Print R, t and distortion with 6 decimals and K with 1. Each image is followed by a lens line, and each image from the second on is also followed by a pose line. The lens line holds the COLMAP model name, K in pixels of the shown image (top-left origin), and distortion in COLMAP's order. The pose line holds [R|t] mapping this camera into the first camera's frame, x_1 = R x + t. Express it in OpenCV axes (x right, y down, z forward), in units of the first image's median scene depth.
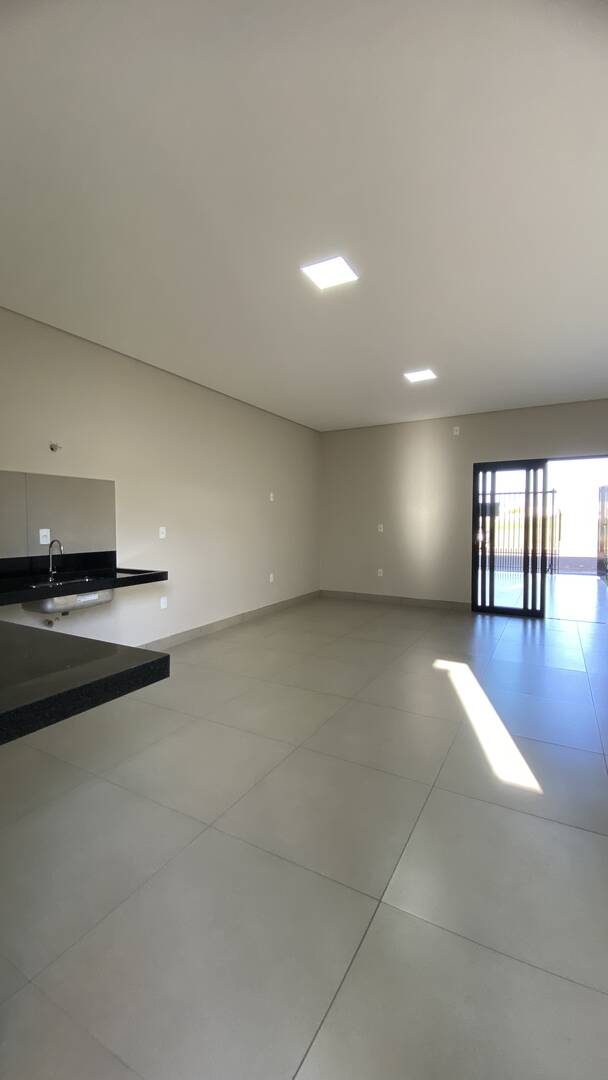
lens RADIAL K [[440.4, 0, 313.8], [0, 440.4, 538.1], [0, 0, 1]] dist [0.015200, -0.007389]
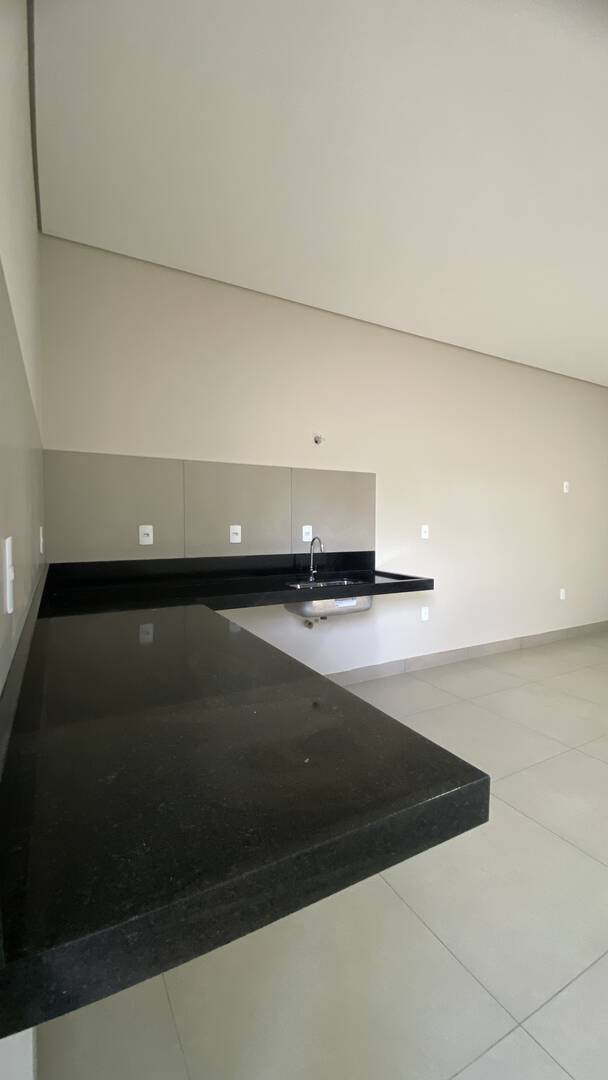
lens RADIAL K [[440.4, 0, 302.0], [0, 440.4, 532.7], [0, 0, 1]] dist [0.015200, -0.007389]
pose [[0.837280, 0.014147, -0.546592, -0.096892], [-0.023422, 0.999676, -0.010005, 0.004525], [0.546273, 0.021180, 0.837339, 0.195252]]
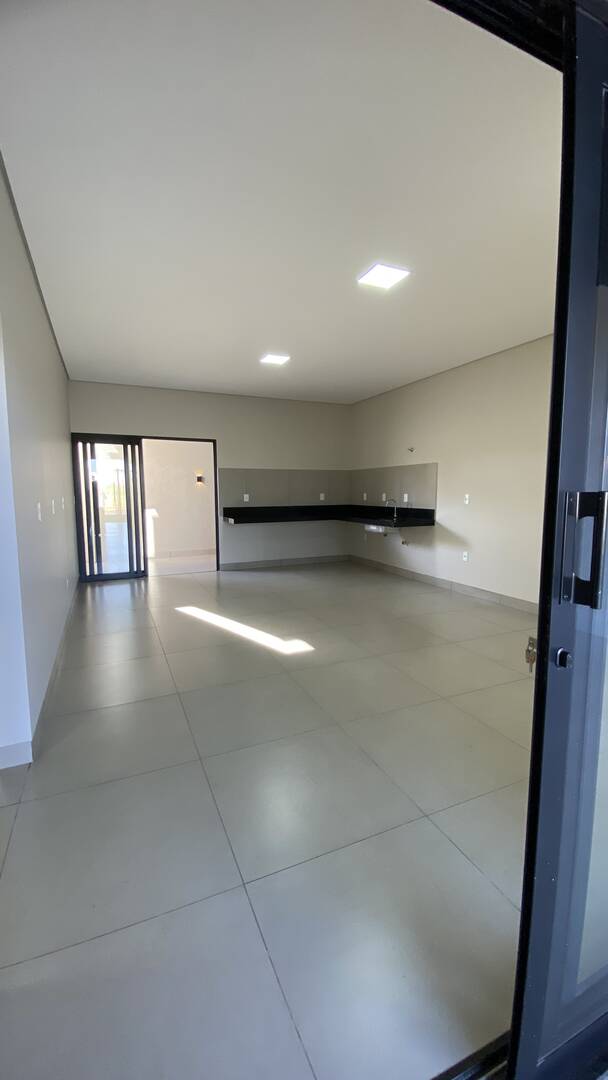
lens RADIAL K [[440.4, 0, 296.8], [0, 440.4, 537.8], [0, 0, 1]] dist [0.015200, -0.007389]
pose [[-0.615755, 0.090655, -0.782705, 1.189192], [-0.024702, 0.990650, 0.134173, -0.076563], [0.787550, 0.101952, -0.607758, 1.794133]]
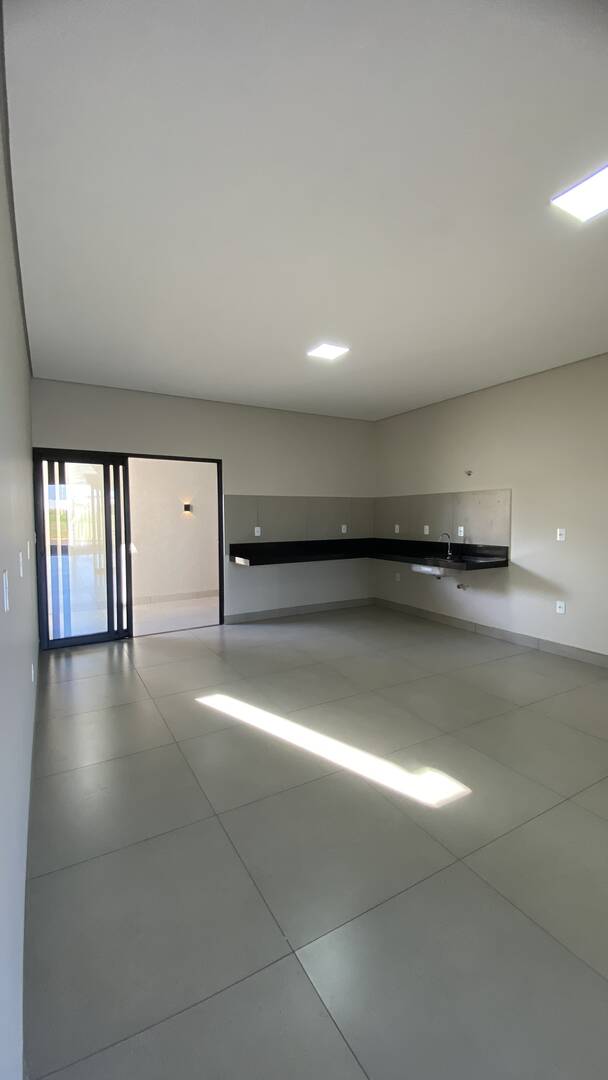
lens RADIAL K [[440.4, 0, 293.3], [0, 440.4, 535.2], [0, 0, 1]] dist [0.015200, -0.007389]
pose [[-0.533748, 0.045522, -0.844418, 1.026991], [-0.023572, 0.997361, 0.068667, -0.083452], [0.845315, 0.056555, -0.531266, 1.319571]]
